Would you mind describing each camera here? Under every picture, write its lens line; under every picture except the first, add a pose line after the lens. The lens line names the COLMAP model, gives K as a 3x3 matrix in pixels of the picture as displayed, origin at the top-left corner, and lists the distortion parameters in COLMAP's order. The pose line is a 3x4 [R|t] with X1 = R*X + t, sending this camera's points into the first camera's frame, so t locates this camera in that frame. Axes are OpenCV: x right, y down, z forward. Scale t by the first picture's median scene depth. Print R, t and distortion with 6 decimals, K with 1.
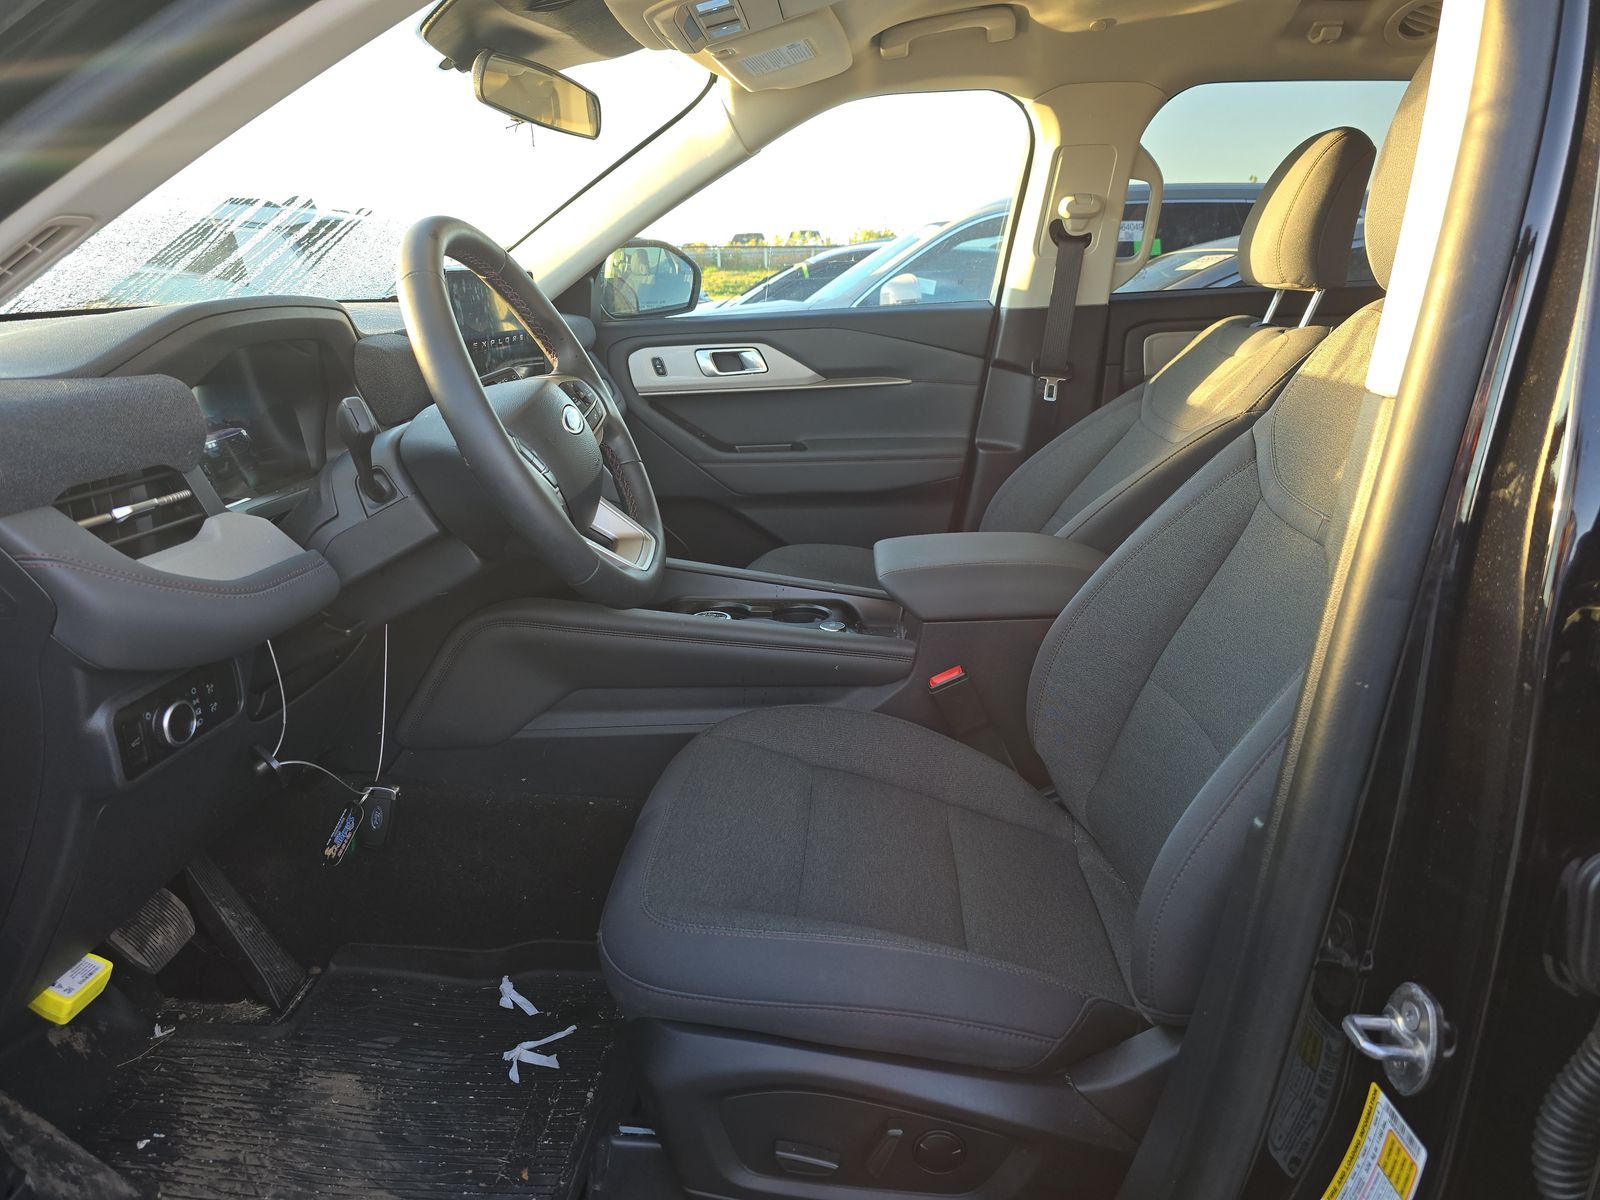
lens RADIAL K [[1061.7, 0, 792.1], [0, 1061.7, 602.6], [0, 0, 1]] dist [0.067575, -0.061624]
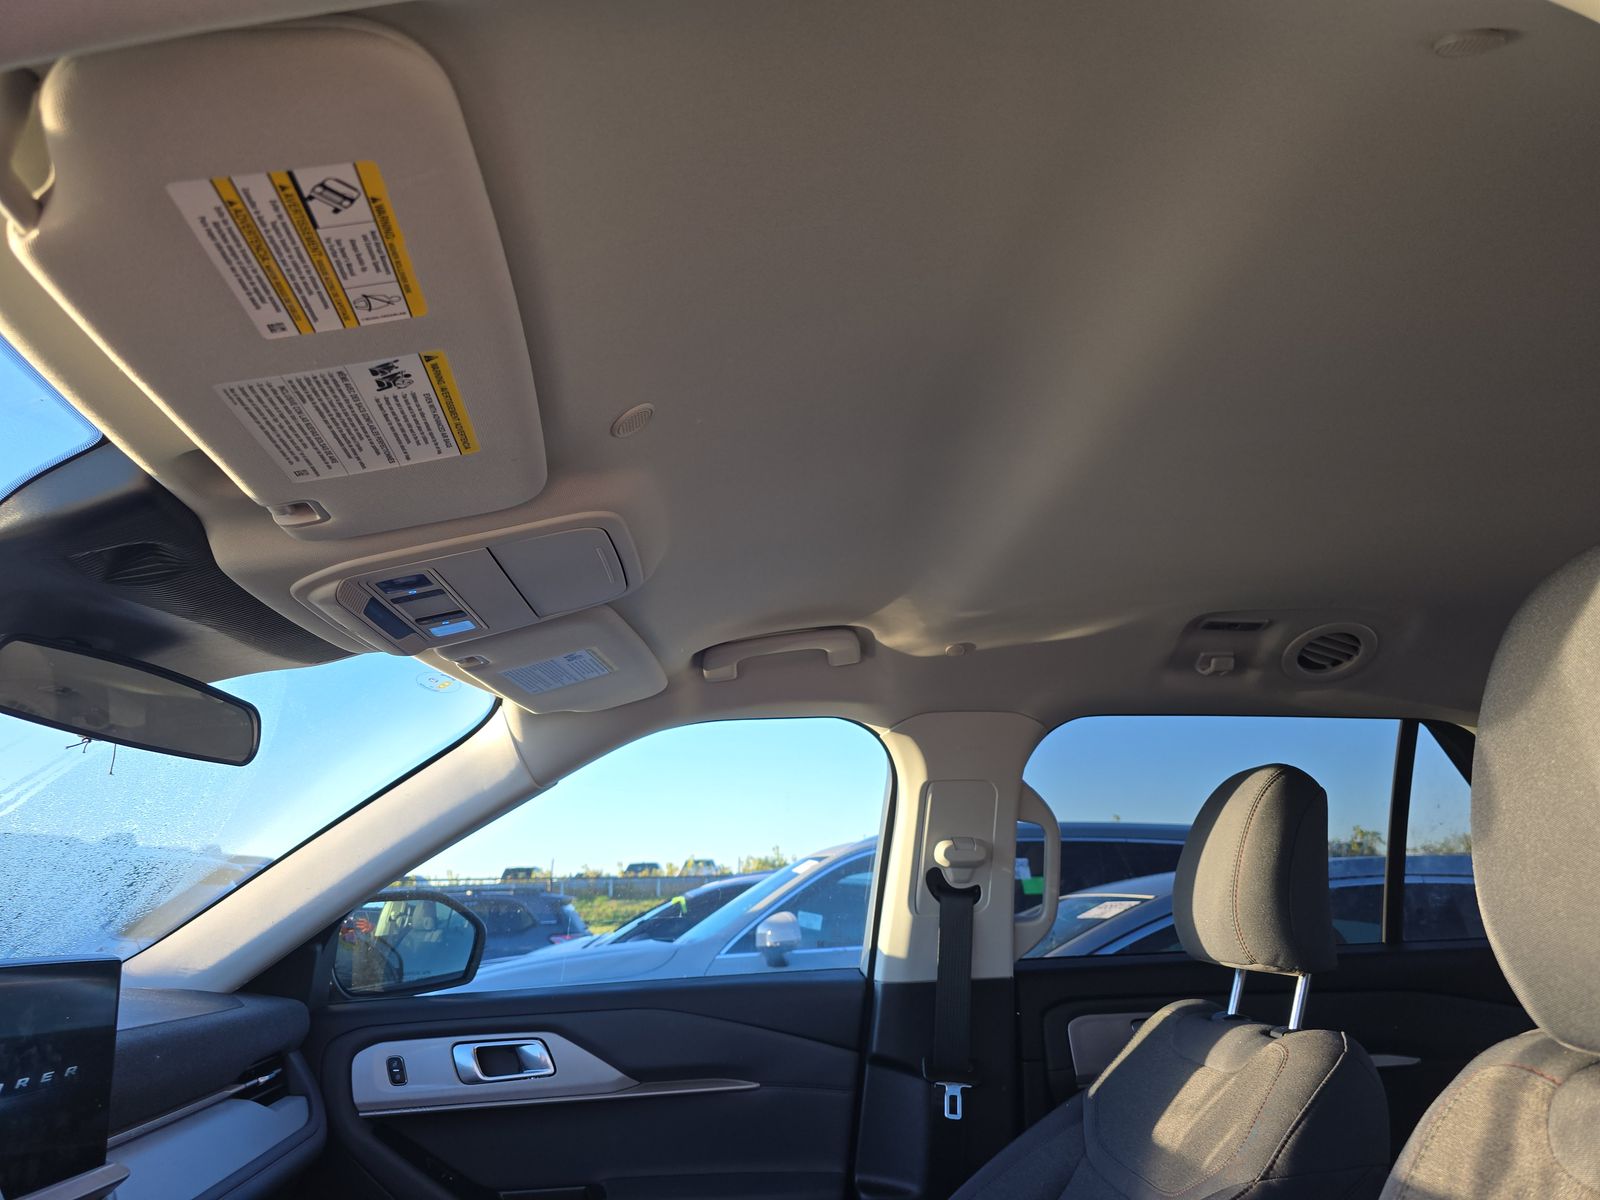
lens RADIAL K [[1061.7, 0, 792.1], [0, 1061.7, 602.6], [0, 0, 1]] dist [0.067575, -0.061624]
pose [[0.995724, 0.022786, 0.089525, 0.065661], [0.029231, 0.841598, -0.539313, -0.097240], [-0.087632, 0.539624, 0.837333, 0.238427]]
